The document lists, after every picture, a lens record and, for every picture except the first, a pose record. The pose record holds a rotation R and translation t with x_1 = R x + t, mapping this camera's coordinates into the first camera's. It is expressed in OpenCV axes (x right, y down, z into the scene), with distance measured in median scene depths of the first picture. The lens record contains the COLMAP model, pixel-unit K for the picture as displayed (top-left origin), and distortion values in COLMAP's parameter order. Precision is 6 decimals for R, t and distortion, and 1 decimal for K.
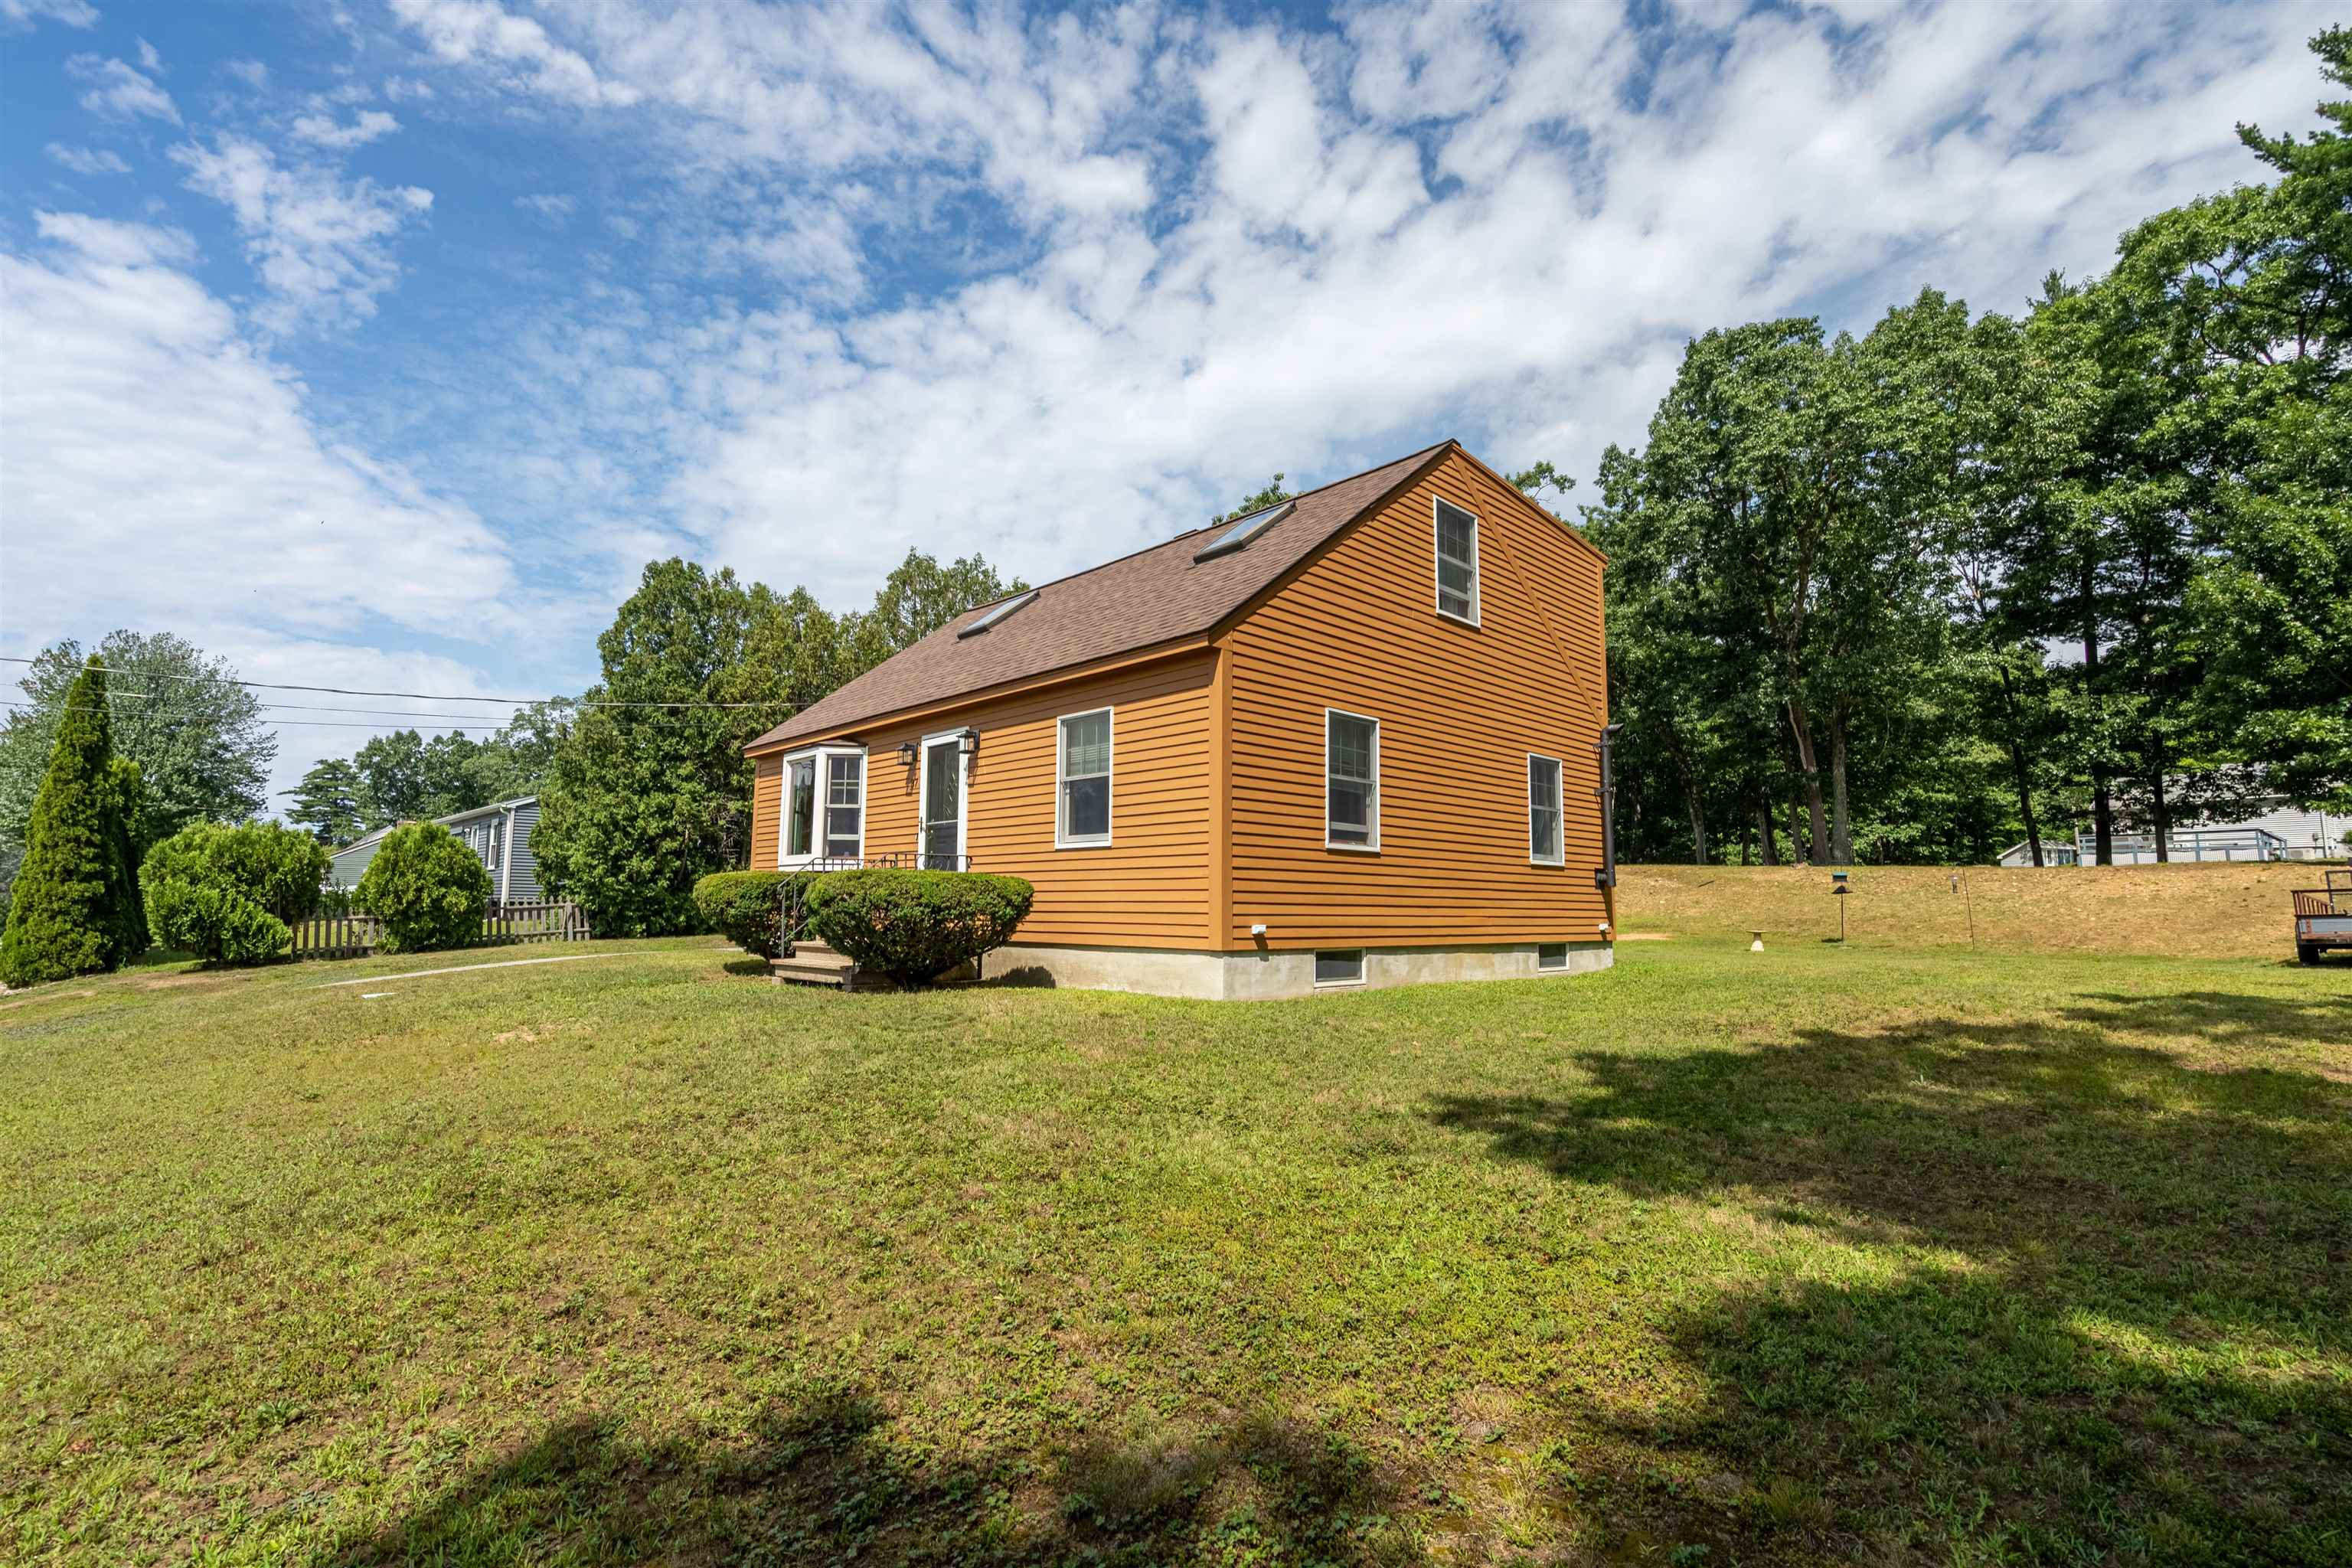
lens RADIAL K [[1099.9, 0, 1185.6], [0, 1099.9, 877.9], [0, 0, 1]] dist [0.000282, -0.000345]
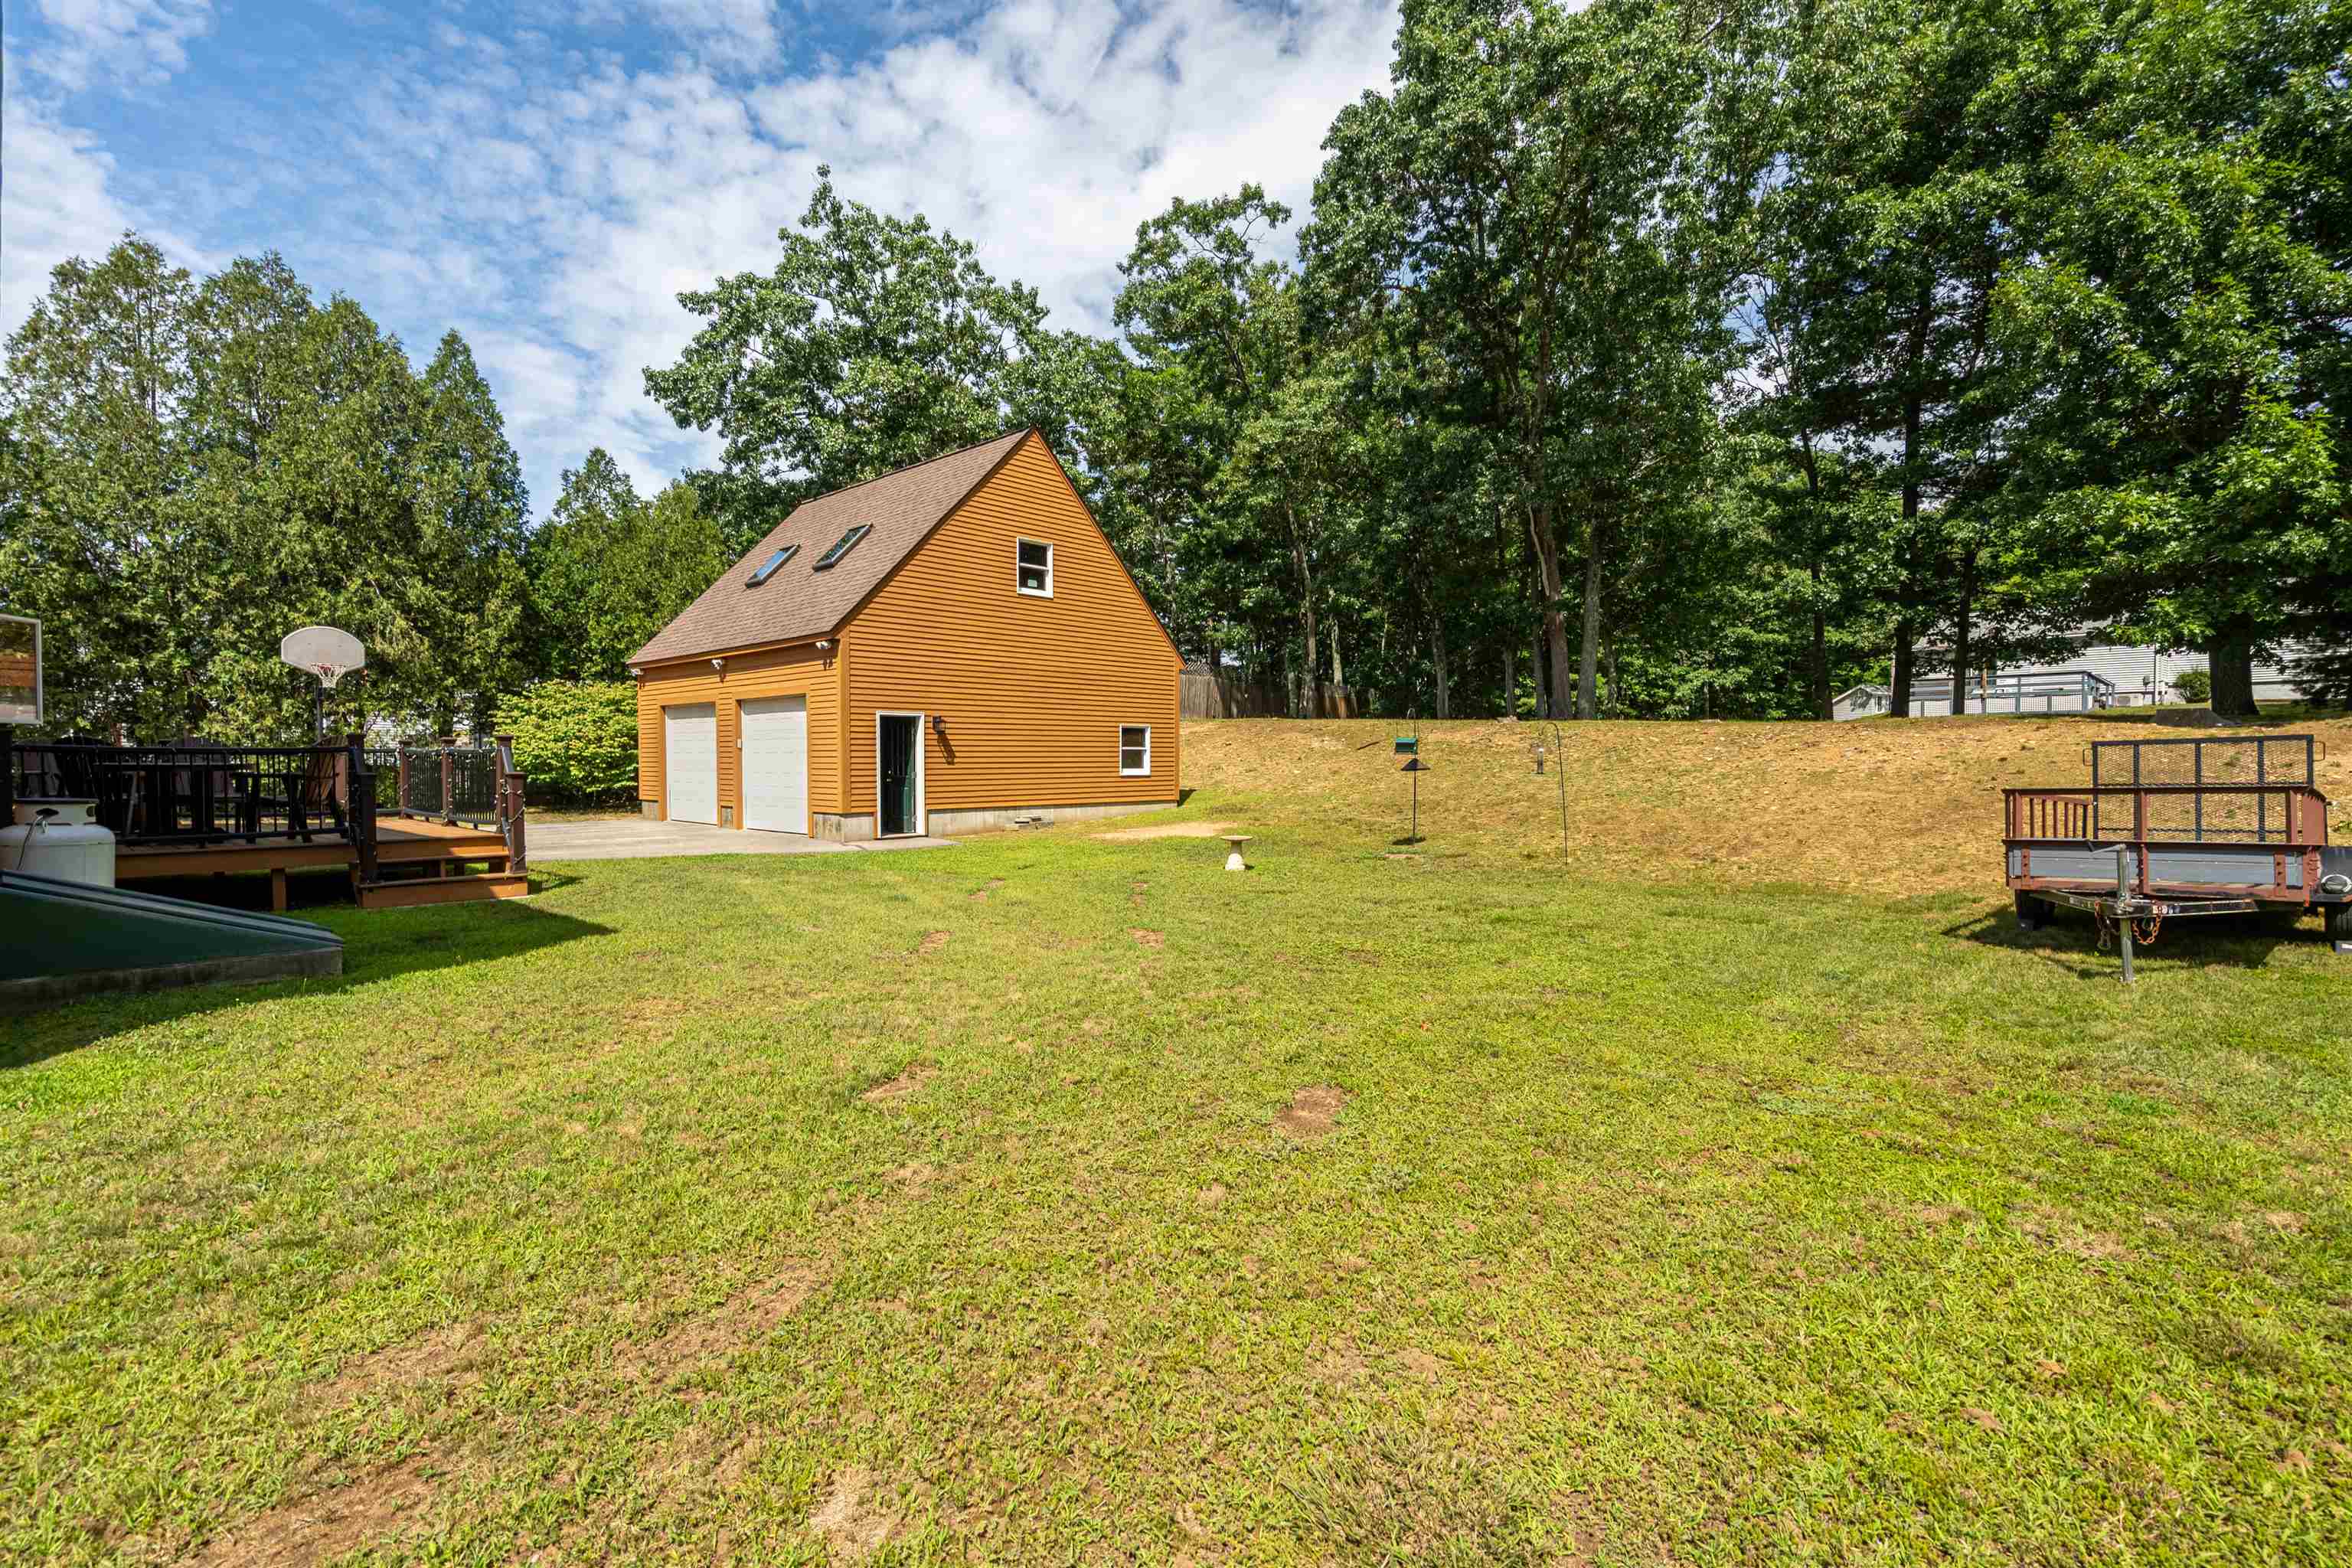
lens RADIAL K [[1068.8, 0, 1176.6], [0, 1068.8, 889.1], [0, 0, 1]] dist [-0.000324, 0.000453]
pose [[0.998118, -0.015473, 0.059336, 0.261646], [0.006372, 0.988573, 0.150605, -0.008023], [-0.060988, -0.149944, 0.986812, 0.234440]]
